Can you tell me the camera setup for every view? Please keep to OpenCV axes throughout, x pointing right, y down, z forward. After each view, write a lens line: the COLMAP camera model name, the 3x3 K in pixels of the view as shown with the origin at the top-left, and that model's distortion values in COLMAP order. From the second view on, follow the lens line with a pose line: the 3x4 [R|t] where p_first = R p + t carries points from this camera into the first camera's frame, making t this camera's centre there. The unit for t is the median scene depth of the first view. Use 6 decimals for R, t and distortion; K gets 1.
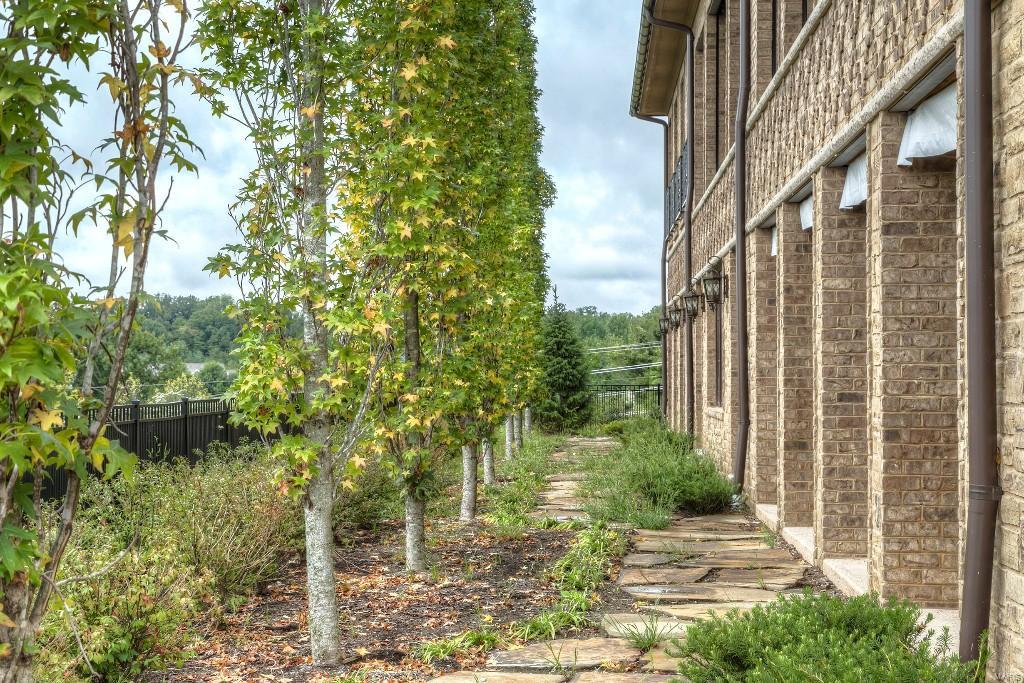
lens RADIAL K [[1786.4, 0, 507.9], [0, 1786.4, 351.5], [0, 0, 1]] dist [0.035518, 0.000000]
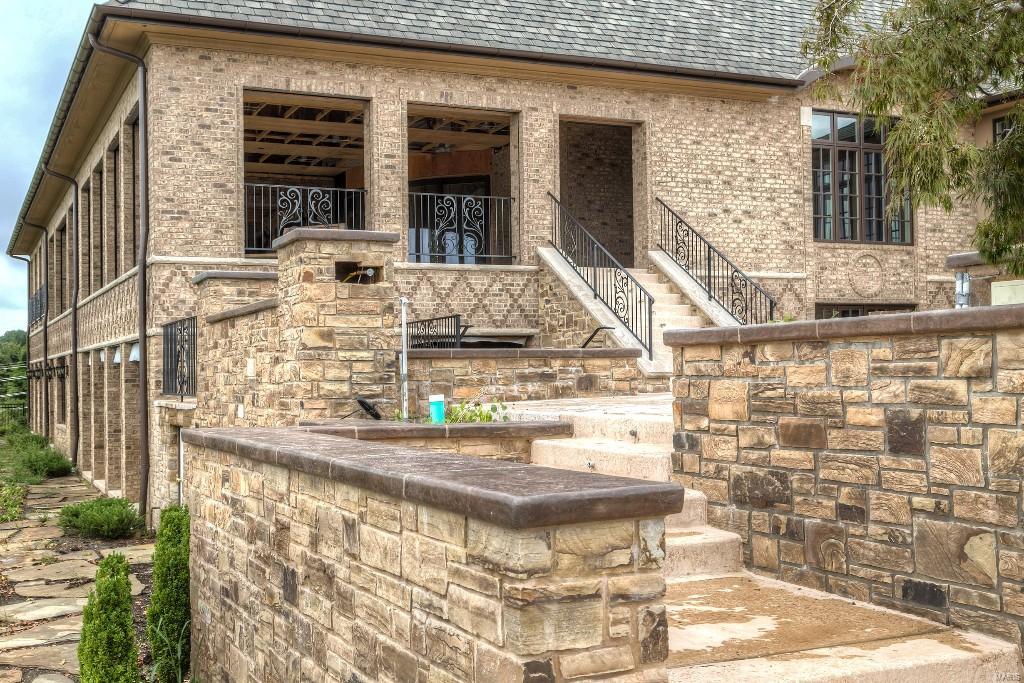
lens RADIAL K [[1211.9, 0, 516.0], [0, 1211.9, 336.2], [0, 0, 1]] dist [0.024139, 0.000000]
pose [[0.887077, -0.003621, 0.461608, -0.091832], [0.011140, 0.999846, -0.013565, -0.063341], [-0.461488, 0.017176, 0.886980, -0.677479]]
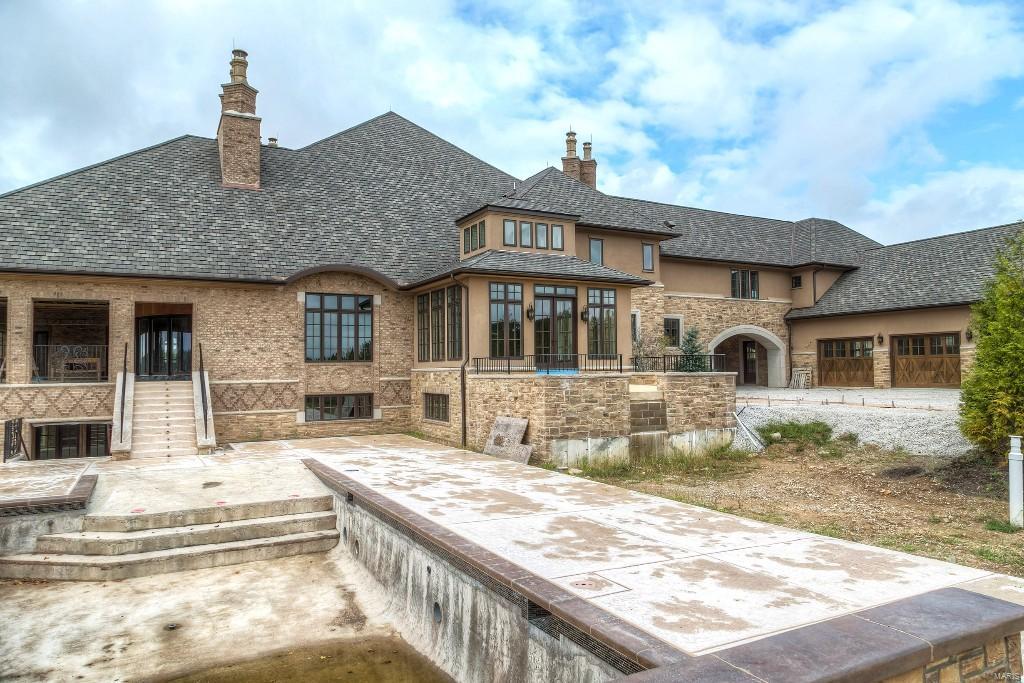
lens RADIAL K [[697.7, 0, 491.3], [0, 697.7, 348.6], [0, 0, 1]] dist [0.001930, 0.010048]
pose [[0.856509, 0.004911, 0.516109, 0.362356], [0.008358, 0.999692, -0.023384, -0.166124], [-0.516065, 0.024342, 0.856204, -1.066828]]
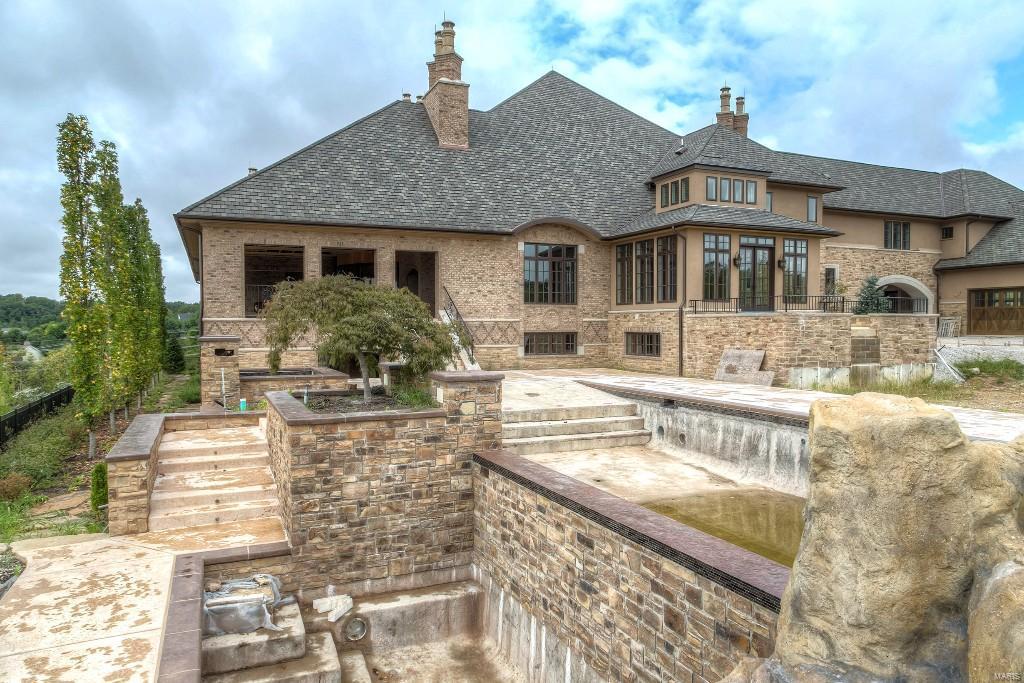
lens RADIAL K [[697.7, 0, 503.5], [0, 697.7, 350.7], [0, 0, 1]] dist [0.001930, 0.010048]
pose [[0.898706, -0.019134, 0.438134, 0.026594], [-0.002252, 0.998833, 0.048240, -0.144604], [-0.438546, -0.044340, 0.897614, -1.101105]]
